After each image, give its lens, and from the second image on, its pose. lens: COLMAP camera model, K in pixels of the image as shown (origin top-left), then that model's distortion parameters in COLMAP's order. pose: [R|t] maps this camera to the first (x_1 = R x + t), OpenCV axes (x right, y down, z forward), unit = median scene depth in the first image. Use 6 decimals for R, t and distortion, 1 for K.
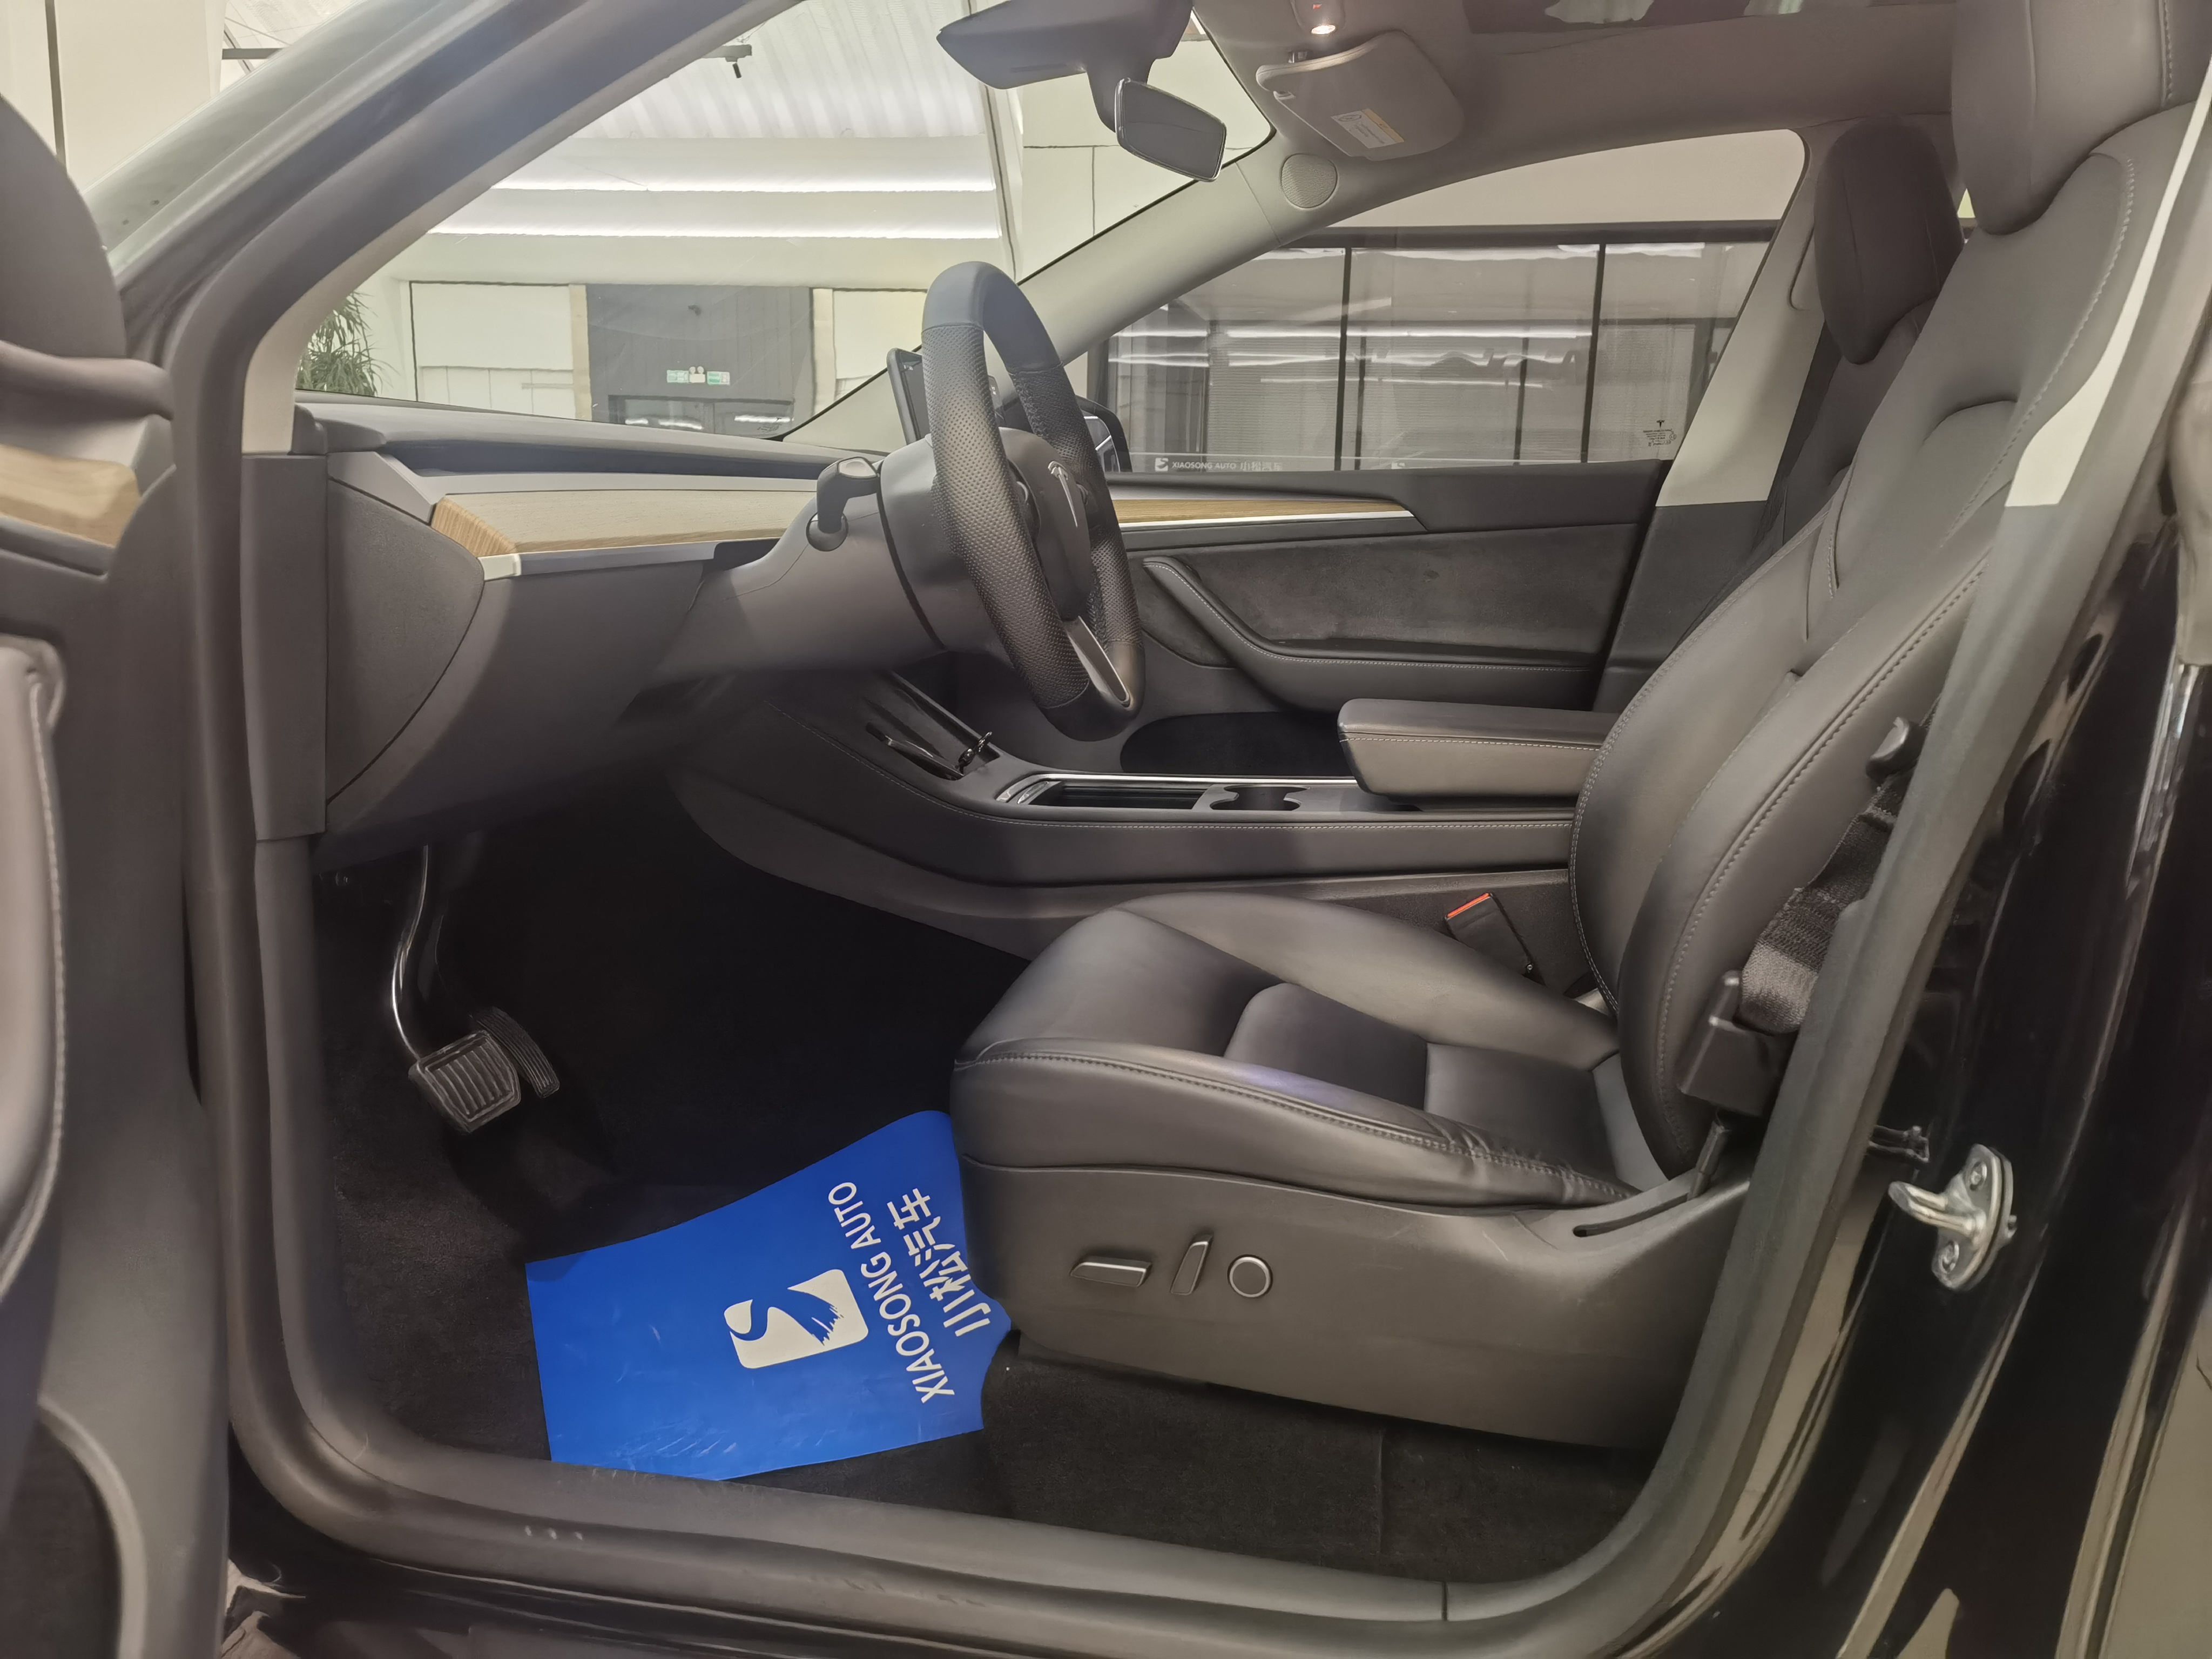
lens RADIAL K [[1691.5, 0, 1102.4], [0, 1691.5, 817.9], [0, 0, 1]] dist [0.055857, -0.002437]
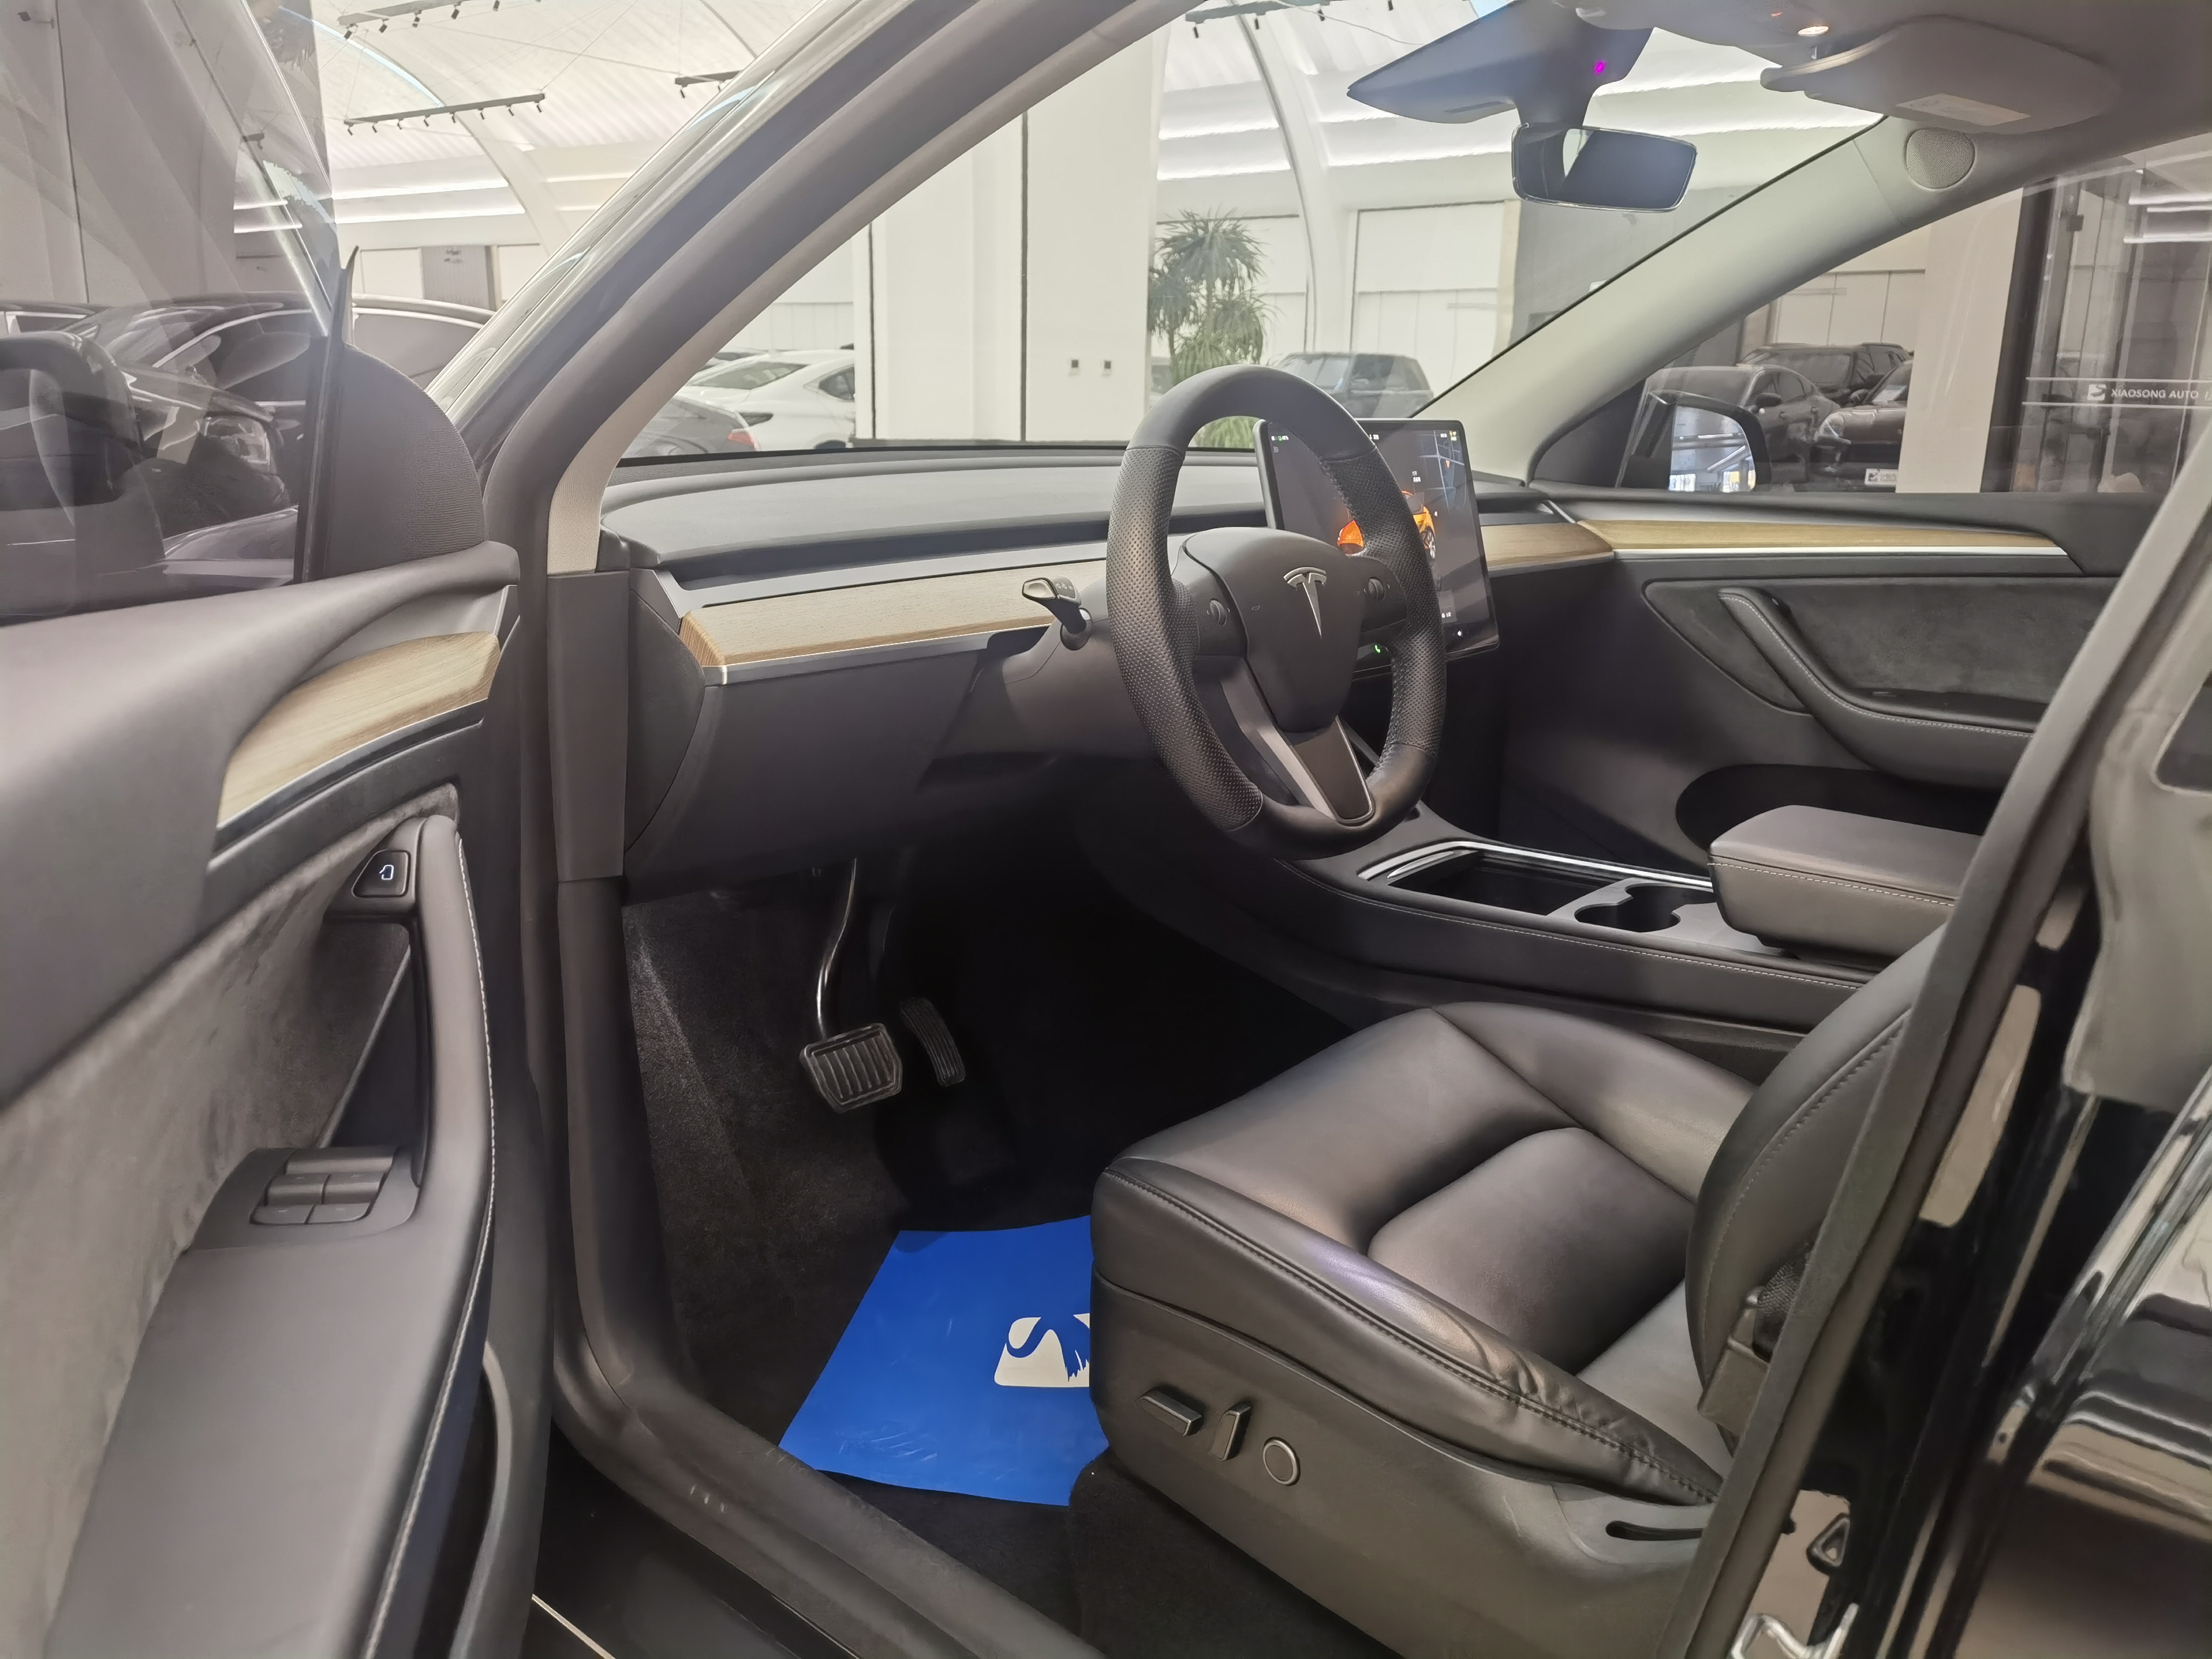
lens RADIAL K [[1691.5, 0, 1102.4], [0, 1691.5, 817.9], [0, 0, 1]] dist [0.055857, -0.002437]
pose [[0.874224, 0.112802, -0.472237, 0.308627], [-0.091758, 0.993495, 0.067446, -0.109794], [0.476772, -0.015632, 0.878888, 0.081384]]
